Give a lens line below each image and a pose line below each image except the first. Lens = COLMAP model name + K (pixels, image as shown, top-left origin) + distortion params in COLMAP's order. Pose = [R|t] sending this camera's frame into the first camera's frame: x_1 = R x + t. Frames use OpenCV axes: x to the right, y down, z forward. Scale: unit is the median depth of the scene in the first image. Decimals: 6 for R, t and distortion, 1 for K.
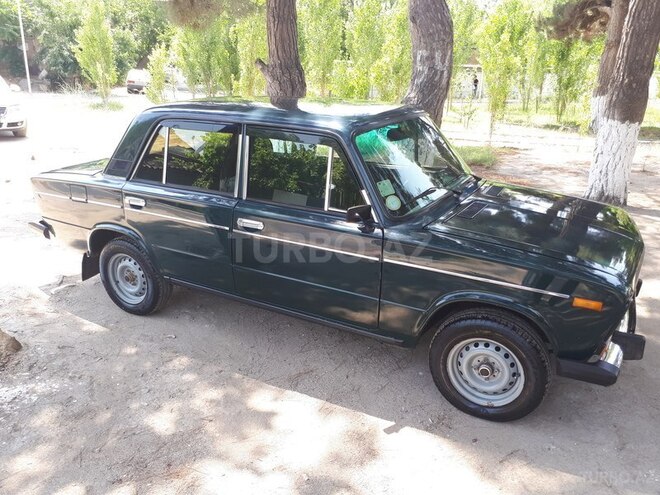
lens RADIAL K [[534.1, 0, 324.6], [0, 534.1, 251.7], [0, 0, 1]] dist [0.019903, -0.020000]
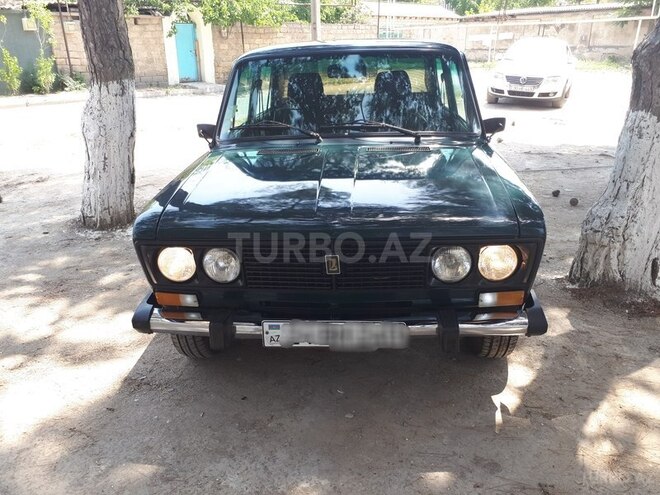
lens RADIAL K [[534.1, 0, 332.5], [0, 534.1, 254.4], [0, 0, 1]] dist [0.019903, -0.020000]
pose [[0.424783, 0.301948, -0.853456, 0.904696], [-0.276287, 0.941000, 0.195407, -0.130665], [0.862105, 0.152793, 0.483146, 0.697291]]
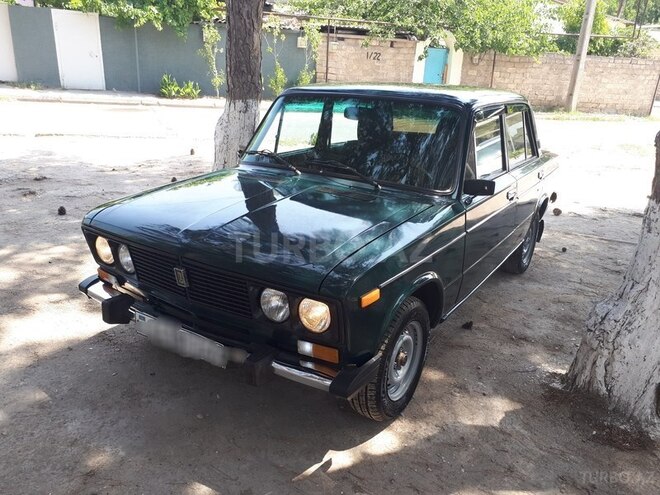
lens RADIAL K [[534.1, 0, 330.0], [0, 534.1, 253.2], [0, 0, 1]] dist [0.019903, -0.020000]
pose [[-0.061232, 0.312355, -0.947990, 1.032947], [-0.380890, 0.870586, 0.311454, -0.319543], [0.922591, 0.380151, 0.065665, 1.107704]]
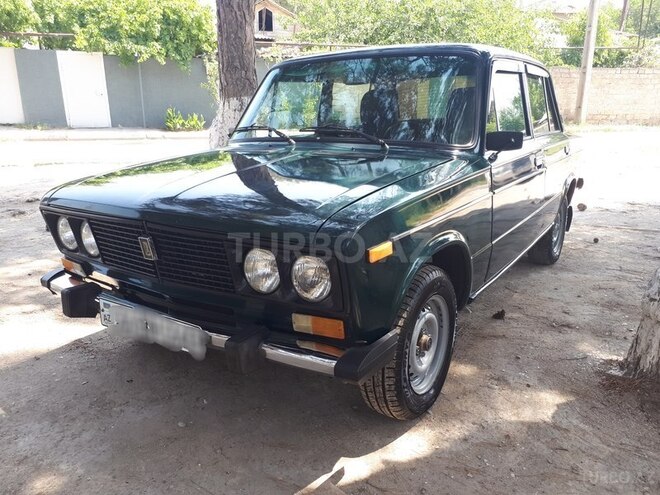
lens RADIAL K [[534.1, 0, 331.2], [0, 534.1, 253.9], [0, 0, 1]] dist [0.019903, -0.020000]
pose [[-0.070403, 0.255921, -0.964131, 0.931275], [-0.328172, 0.906784, 0.264663, -0.210994], [0.941991, 0.335034, 0.020146, 1.159972]]
